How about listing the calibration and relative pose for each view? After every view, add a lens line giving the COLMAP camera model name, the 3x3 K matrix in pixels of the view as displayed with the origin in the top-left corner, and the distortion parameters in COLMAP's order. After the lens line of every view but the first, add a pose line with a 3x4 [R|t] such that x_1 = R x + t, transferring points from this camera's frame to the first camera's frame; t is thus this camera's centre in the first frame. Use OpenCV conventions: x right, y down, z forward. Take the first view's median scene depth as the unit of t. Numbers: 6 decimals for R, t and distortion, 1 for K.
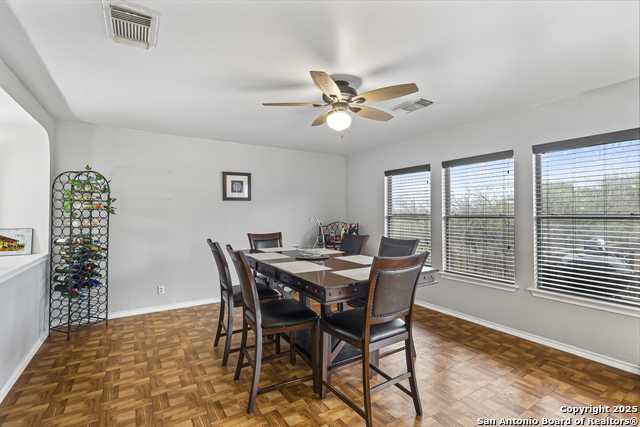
lens RADIAL K [[293.8, 0, 320.5], [0, 293.8, 217.1], [0, 0, 1]] dist [0.000156, -0.005573]
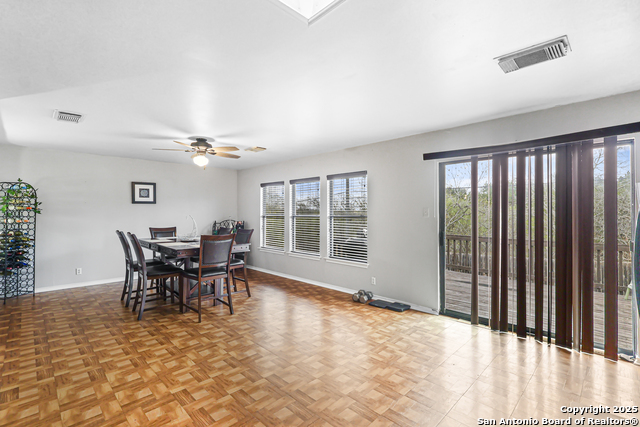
lens RADIAL K [[293.8, 0, 320.5], [0, 293.8, 217.1], [0, 0, 1]] dist [0.000156, -0.005573]
pose [[0.977330, -0.000235, 0.211720, 0.279060], [0.000338, 1.000000, -0.000452, 0.005914], [-0.211720, 0.000513, 0.977330, -0.602227]]
